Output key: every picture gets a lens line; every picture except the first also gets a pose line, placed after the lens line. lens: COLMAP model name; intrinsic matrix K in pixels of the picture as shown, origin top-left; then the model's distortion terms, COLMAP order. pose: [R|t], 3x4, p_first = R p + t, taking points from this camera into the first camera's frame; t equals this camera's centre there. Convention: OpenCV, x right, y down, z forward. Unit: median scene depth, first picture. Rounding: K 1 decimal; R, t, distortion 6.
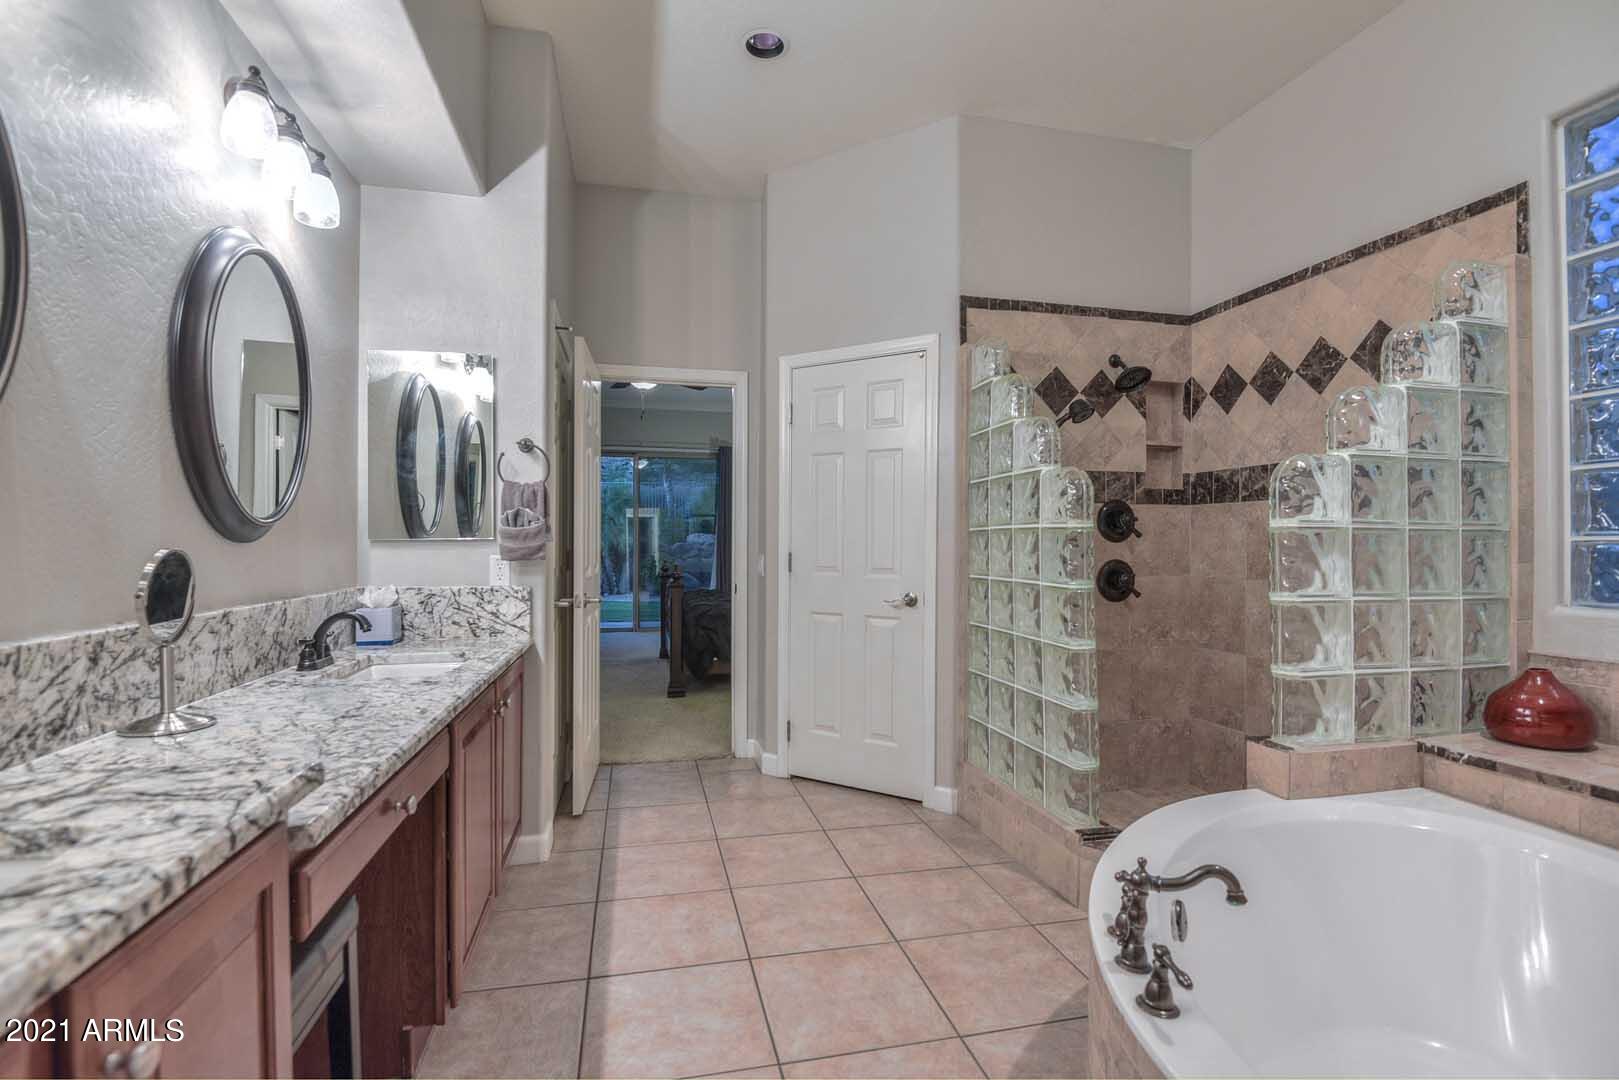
lens RADIAL K [[741.0, 0, 806.0], [0, 741.0, 538.8], [0, 0, 1]] dist [-0.011874, -0.008038]
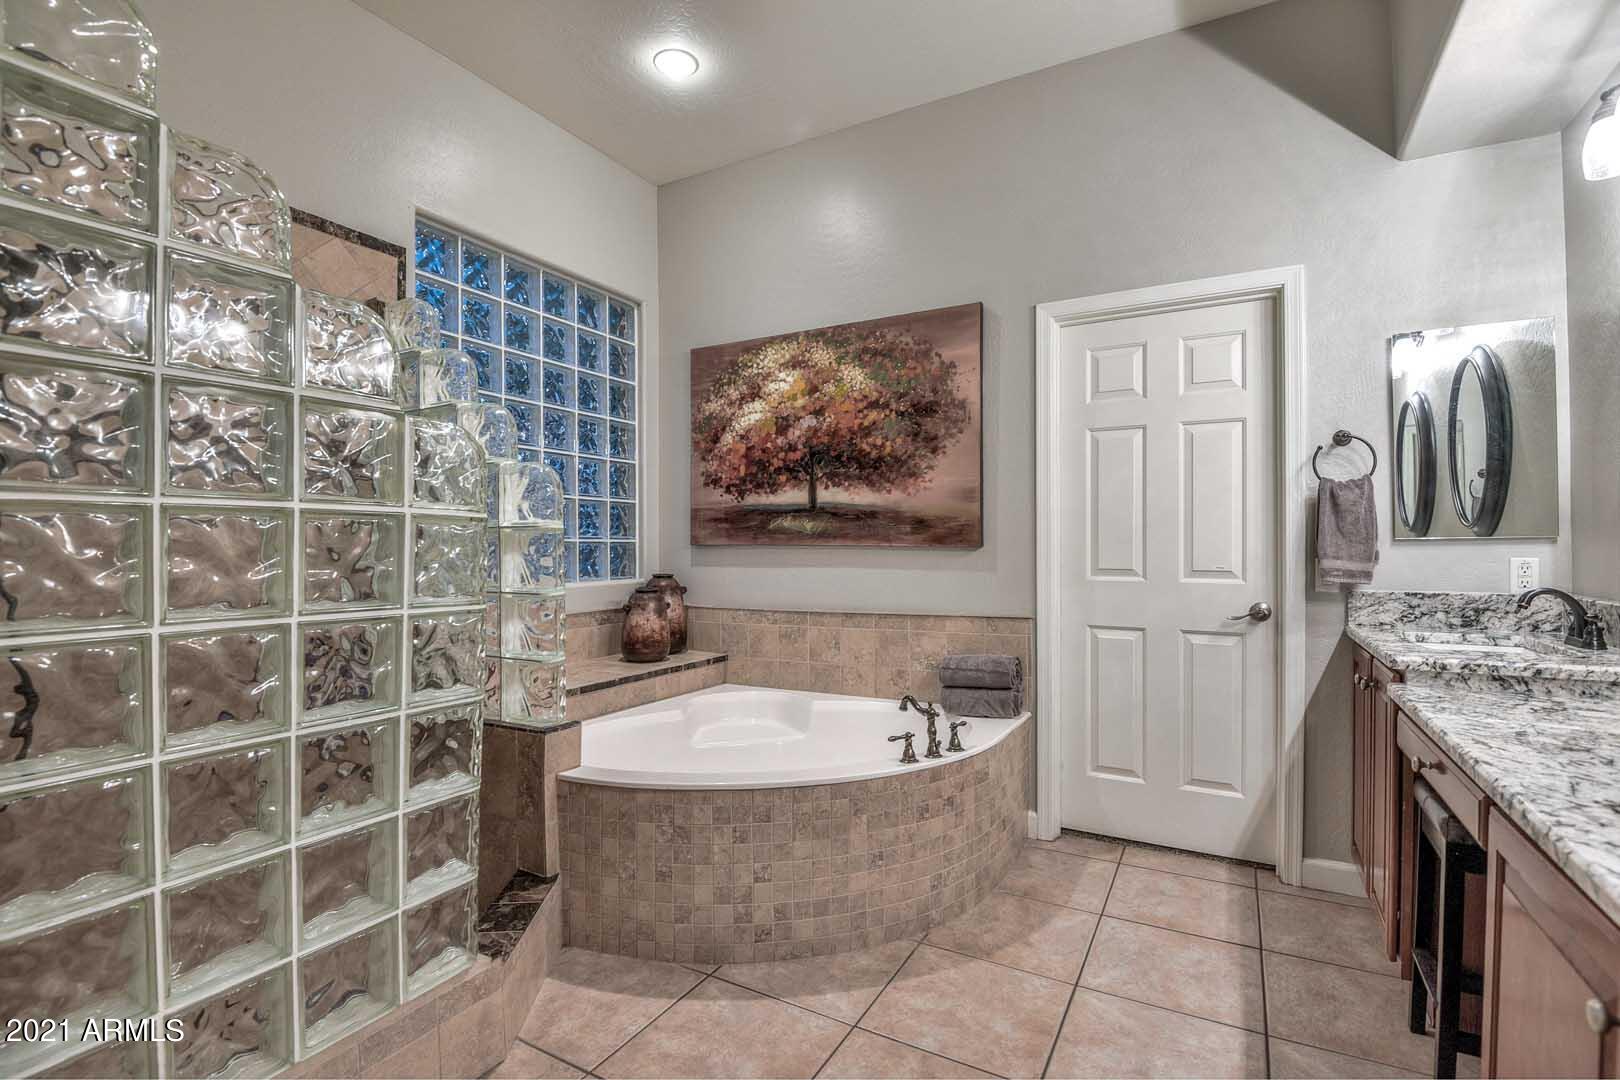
lens RADIAL K [[741.4, 0, 809.1], [0, 741.4, 547.5], [0, 0, 1]] dist [-0.011874, -0.008038]
pose [[-0.728480, 0.004807, 0.685050, -0.423208], [0.000853, 0.999981, -0.006109, 0.024827], [-0.685066, -0.003866, -0.728470, 1.710523]]
